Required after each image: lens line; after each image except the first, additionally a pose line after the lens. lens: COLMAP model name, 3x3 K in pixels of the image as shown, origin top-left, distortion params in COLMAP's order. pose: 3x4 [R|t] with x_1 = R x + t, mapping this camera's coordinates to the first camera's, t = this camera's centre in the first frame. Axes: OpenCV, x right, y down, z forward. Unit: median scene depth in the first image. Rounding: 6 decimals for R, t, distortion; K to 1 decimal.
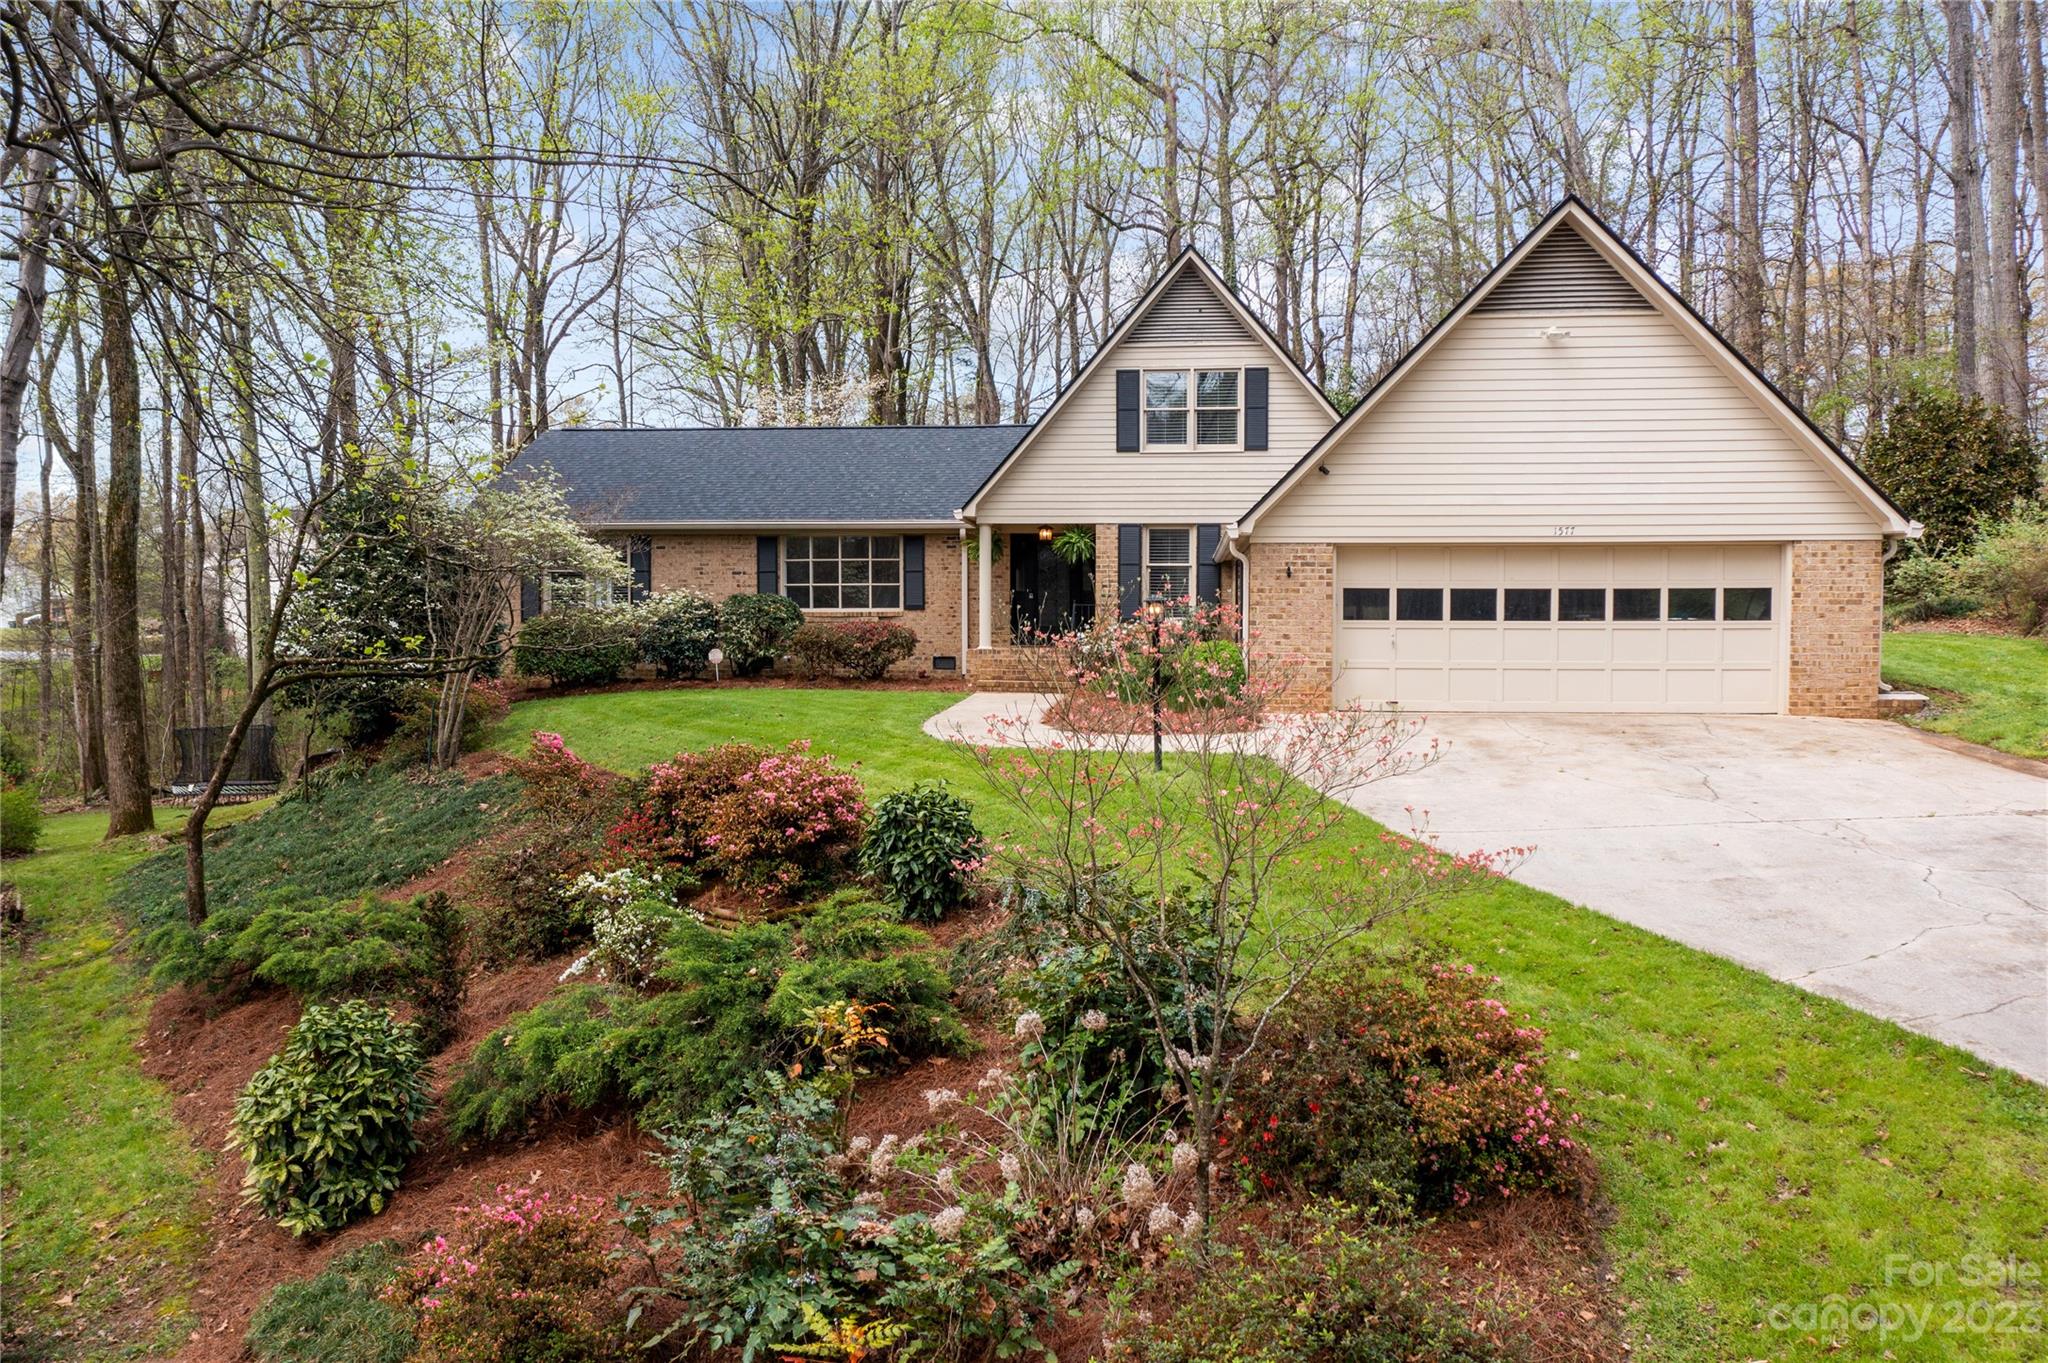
lens RADIAL K [[1629.5, 0, 1028.0], [0, 1629.5, 607.8], [0, 0, 1]] dist [-0.013418, -0.002470]
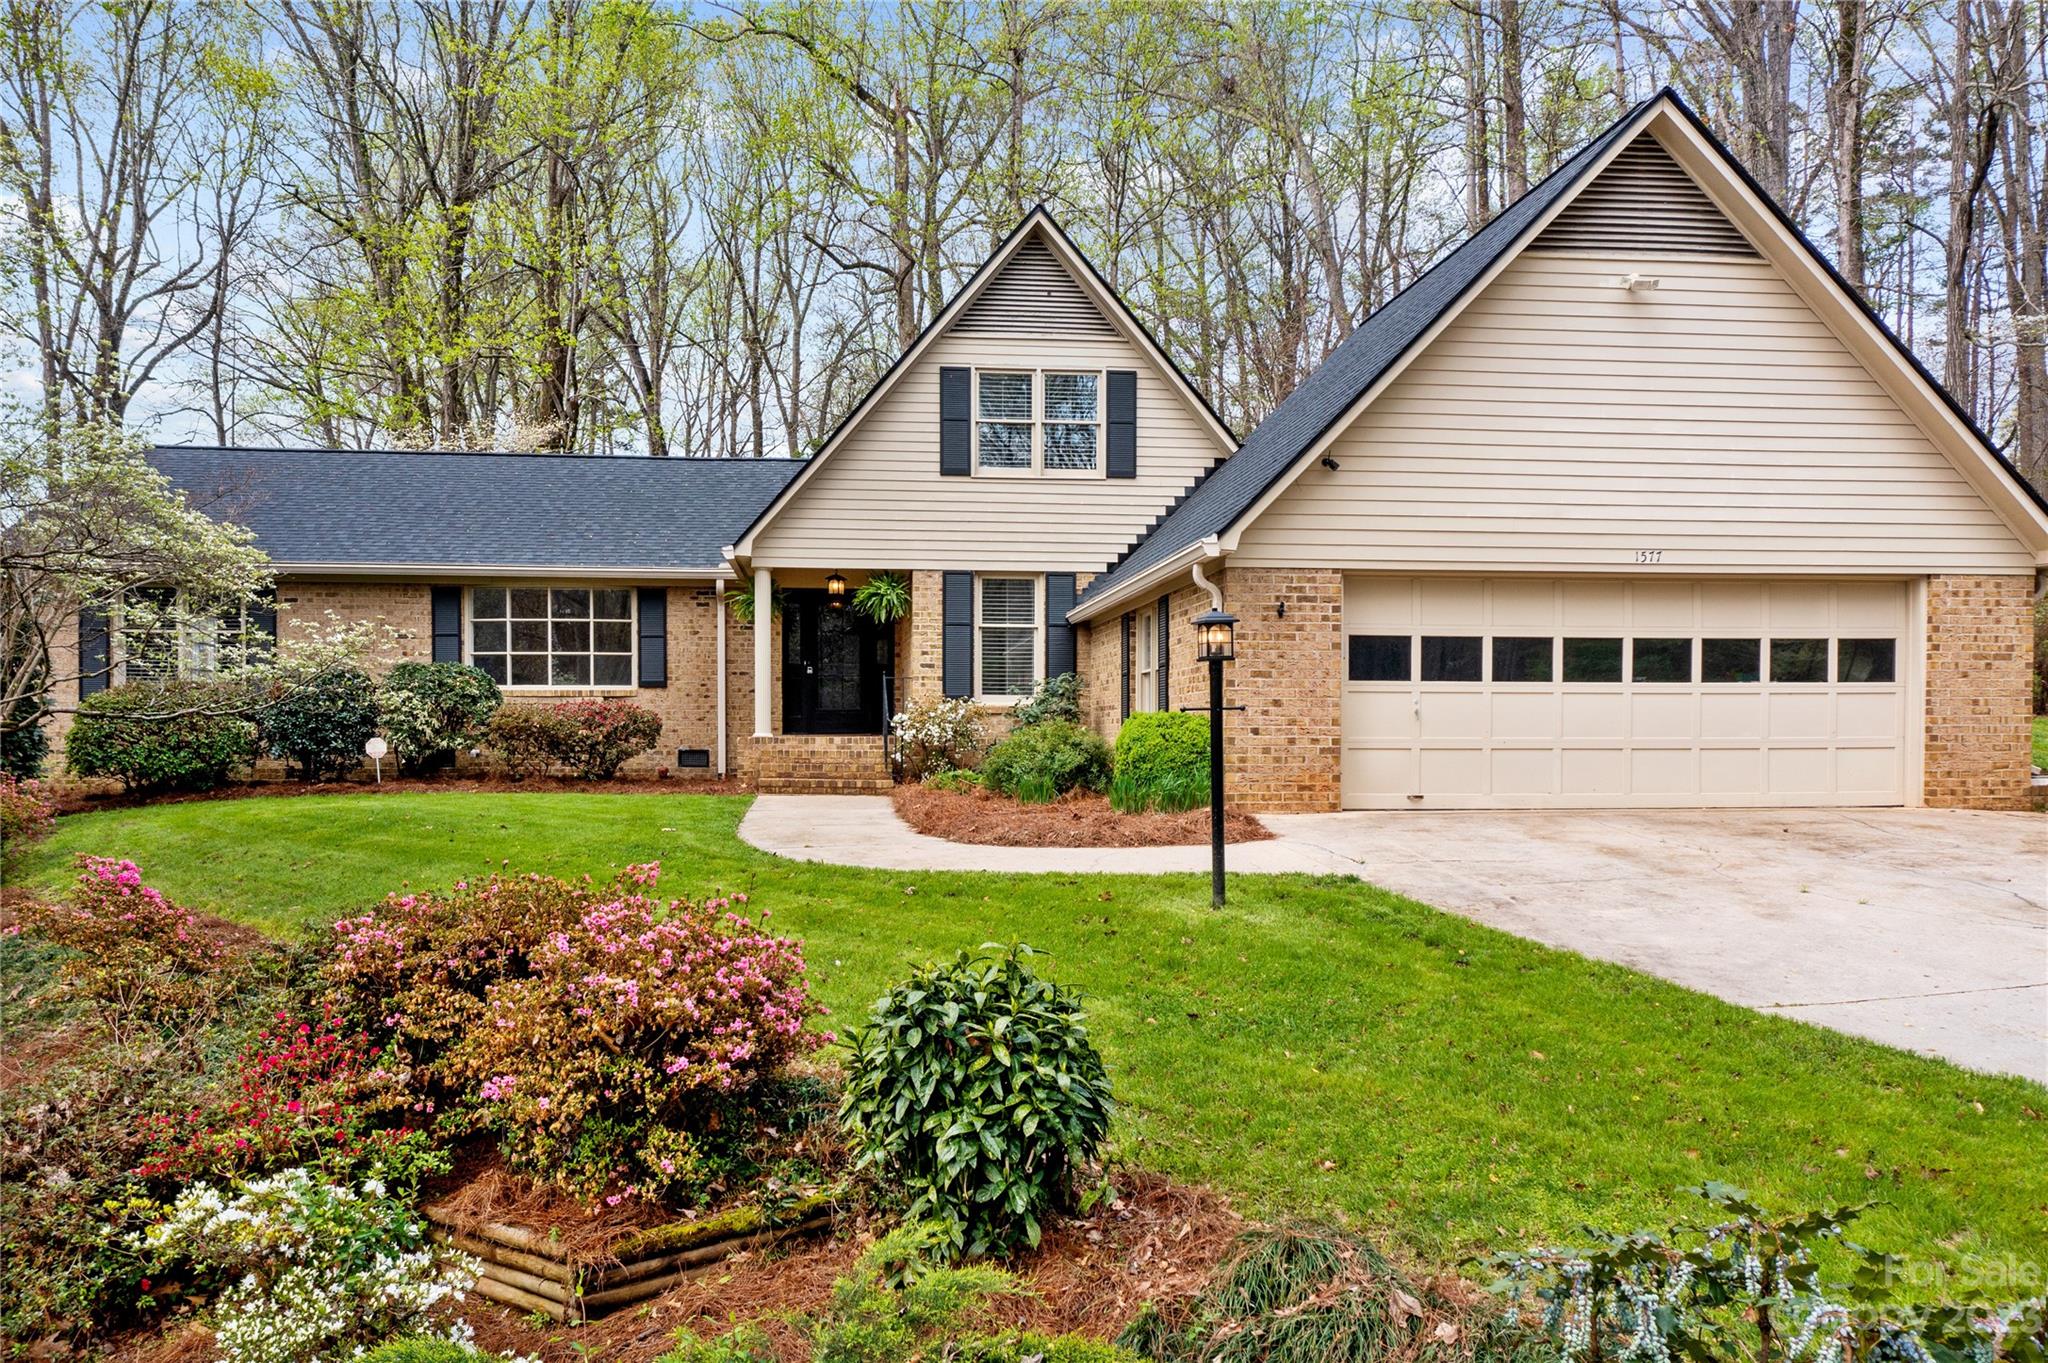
lens RADIAL K [[1649.8, 0, 1023.2], [0, 1649.8, 725.8], [0, 0, 1]] dist [-0.009839, -0.006775]
pose [[0.977651, -0.000052, 0.210234, -0.069082], [-0.000323, 0.999998, 0.001750, 0.019224], [-0.210234, -0.001779, 0.977650, 0.245333]]
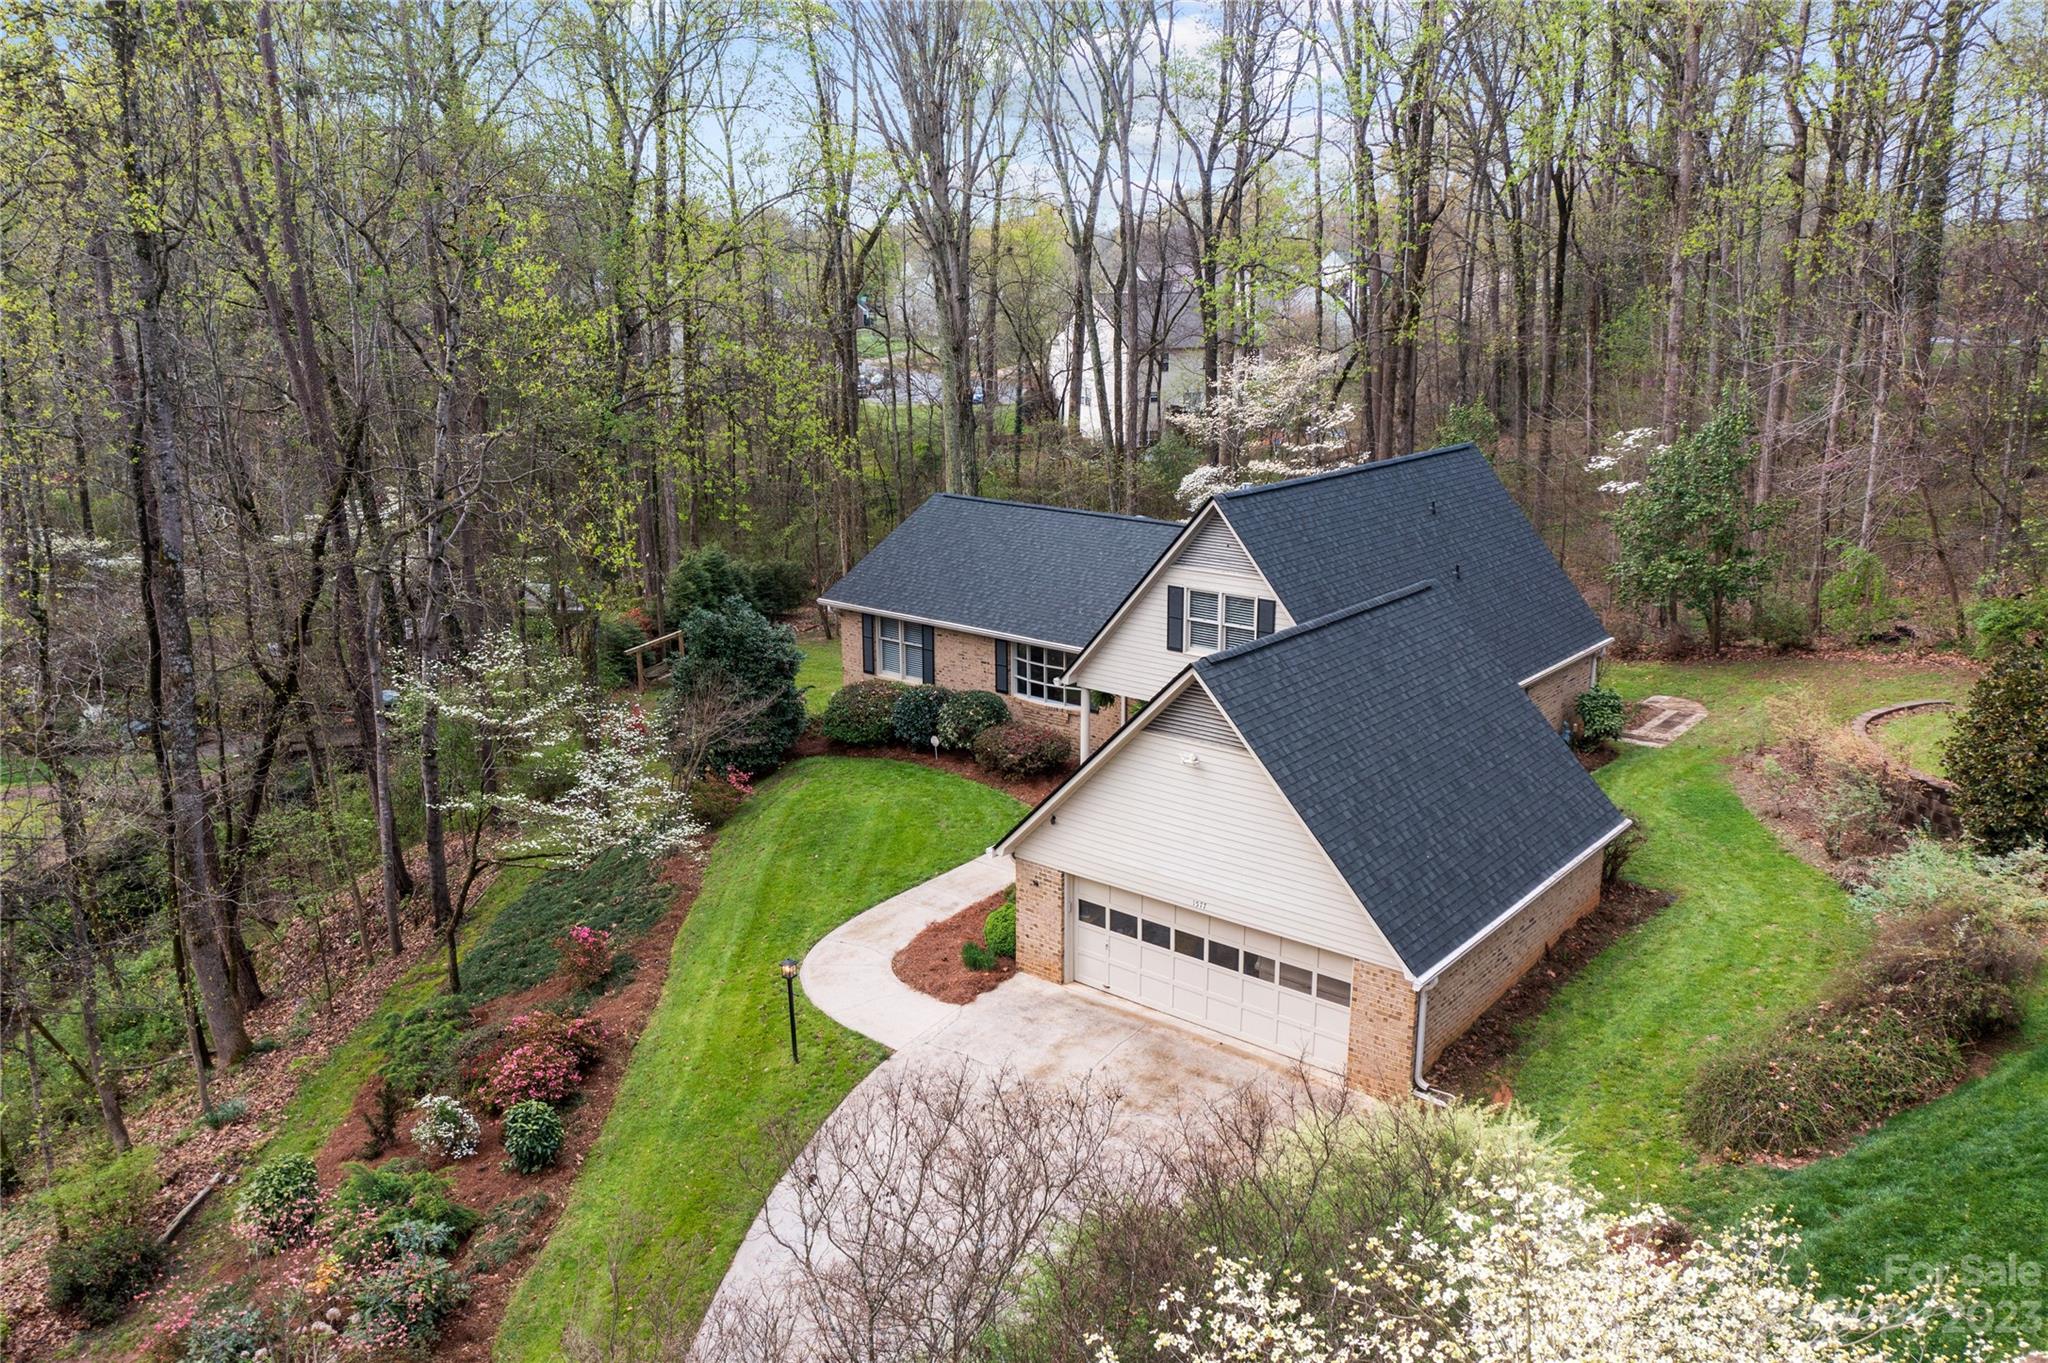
lens RADIAL K [[1629.5, 0, 1028.0], [0, 1629.5, 607.8], [0, 0, 1]] dist [-0.013418, -0.002470]
pose [[0.826571, 0.120634, -0.549753, 0.644223], [0.008449, 0.973991, 0.226429, -0.408258], [0.562770, -0.191804, 0.804053, -0.048278]]
